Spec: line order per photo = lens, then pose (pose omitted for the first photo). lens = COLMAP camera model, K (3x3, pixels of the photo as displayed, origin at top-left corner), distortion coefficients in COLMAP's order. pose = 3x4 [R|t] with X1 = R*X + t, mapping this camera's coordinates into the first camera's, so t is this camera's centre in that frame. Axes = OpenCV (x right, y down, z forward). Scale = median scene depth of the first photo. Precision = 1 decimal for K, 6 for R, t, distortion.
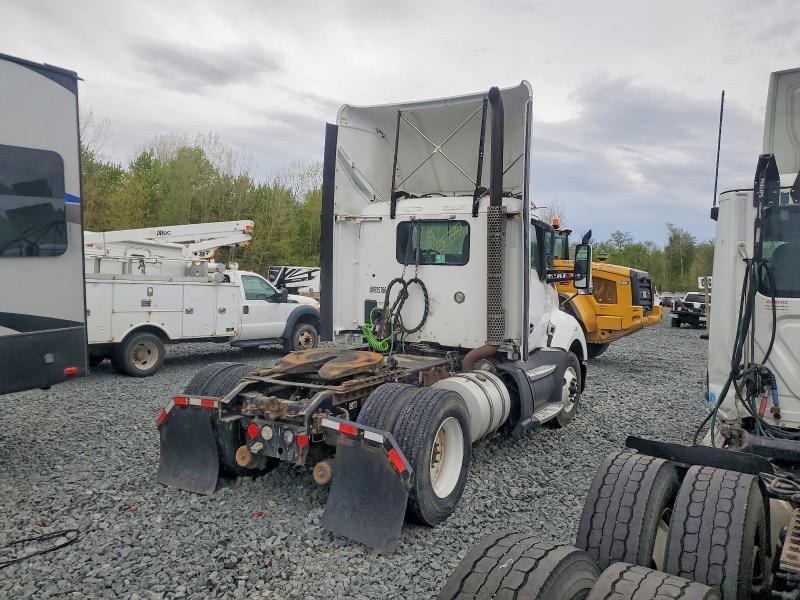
lens RADIAL K [[614.3, 0, 390.9], [0, 614.3, 295.8], [0, 0, 1]] dist [0.005928, -0.002709]
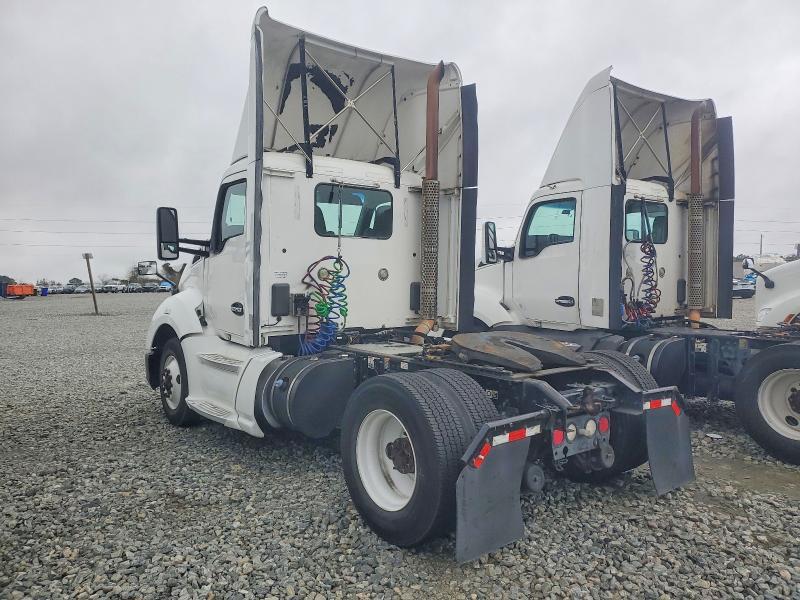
lens RADIAL K [[628.8, 0, 404.4], [0, 628.8, 289.9], [0, 0, 1]] dist [0.023140, -0.002368]
pose [[0.363058, -0.050988, 0.930371, -0.749522], [0.040506, 0.998421, 0.038911, -0.009550], [-0.930886, 0.023559, 0.364550, 0.629673]]
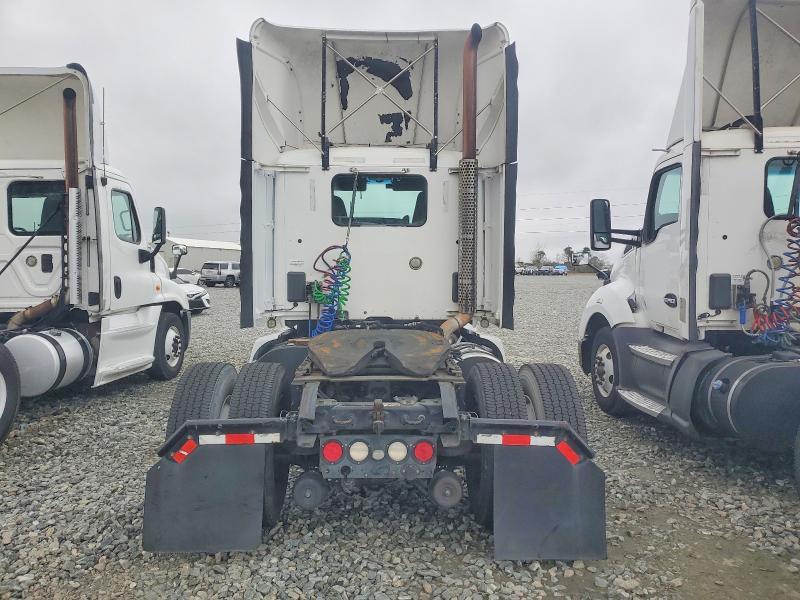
lens RADIAL K [[624.8, 0, 397.7], [0, 624.8, 282.9], [0, 0, 1]] dist [0.007343, 0.001341]
pose [[0.853932, -0.045348, 0.518405, -0.371491], [0.038625, 0.998971, 0.023762, 0.008275], [-0.518950, -0.000268, 0.854805, 0.254939]]
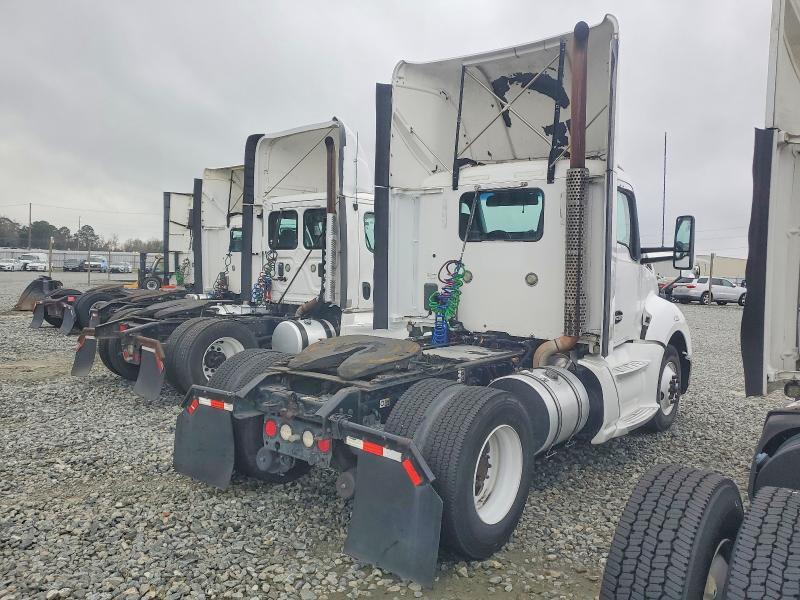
lens RADIAL K [[614.3, 0, 390.9], [0, 614.3, 295.8], [0, 0, 1]] dist [0.005928, -0.002709]
pose [[0.987791, 0.004357, -0.155724, 0.051802], [-0.002006, 0.999882, 0.015245, 0.012773], [0.155772, -0.014747, 0.987683, 0.128663]]
